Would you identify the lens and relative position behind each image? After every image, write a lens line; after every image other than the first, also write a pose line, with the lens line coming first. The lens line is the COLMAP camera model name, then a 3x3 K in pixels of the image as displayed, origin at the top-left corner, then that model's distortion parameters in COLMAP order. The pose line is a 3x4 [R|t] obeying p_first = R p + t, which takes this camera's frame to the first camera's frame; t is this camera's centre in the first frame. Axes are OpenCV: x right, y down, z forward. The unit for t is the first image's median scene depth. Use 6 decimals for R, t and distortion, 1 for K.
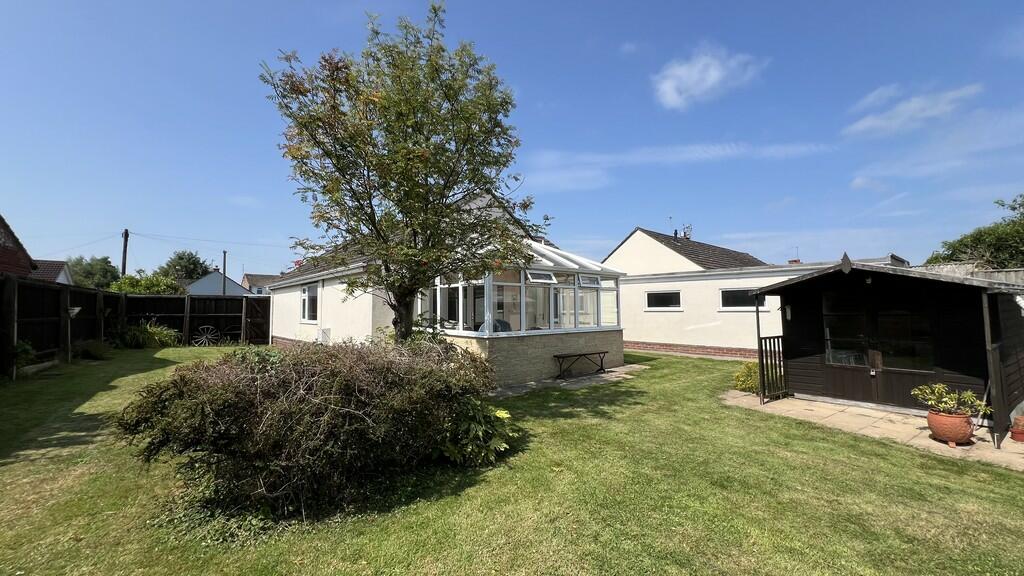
lens RADIAL K [[406.7, 0, 507.8], [0, 406.7, 287.9], [0, 0, 1]] dist [-0.001083, 0.000089]
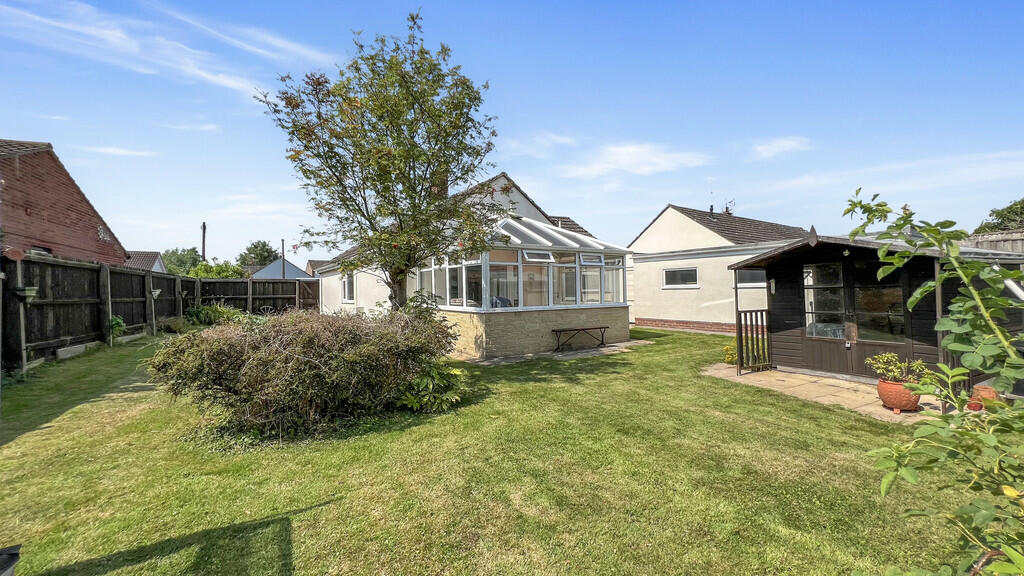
lens RADIAL K [[406.7, 0, 507.8], [0, 406.7, 287.9], [0, 0, 1]] dist [-0.001083, 0.000089]
pose [[0.991686, -0.010265, -0.128270, 0.183680], [0.015970, 0.998925, 0.043528, 0.010506], [0.127685, -0.045214, 0.990784, -0.091475]]
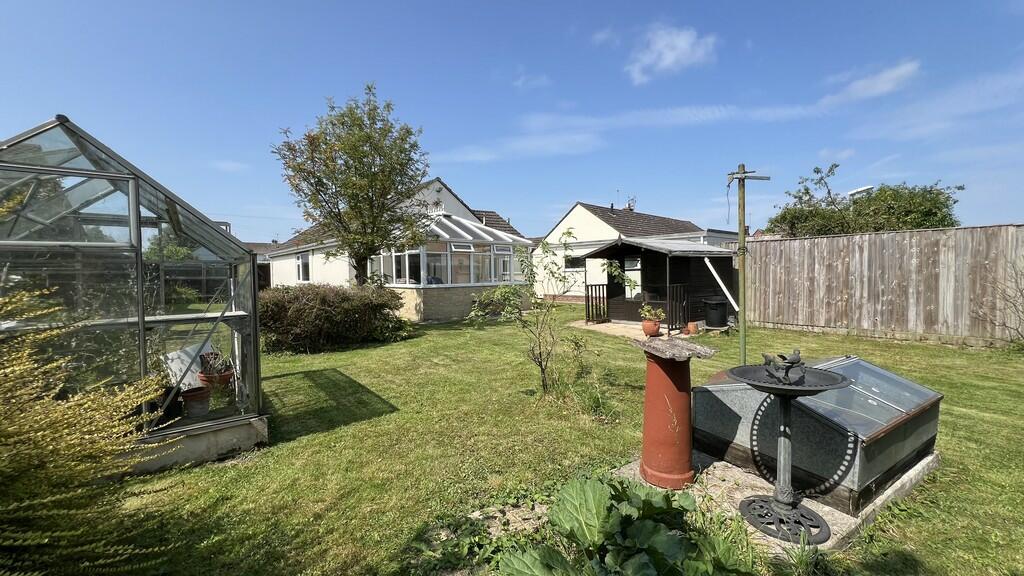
lens RADIAL K [[406.7, 0, 507.8], [0, 406.7, 287.9], [0, 0, 1]] dist [-0.001083, 0.000089]
pose [[0.999825, -0.009702, 0.016018, 0.293807], [0.008306, 0.996342, 0.085050, -0.005994], [-0.016784, -0.084902, 0.996248, -0.630041]]
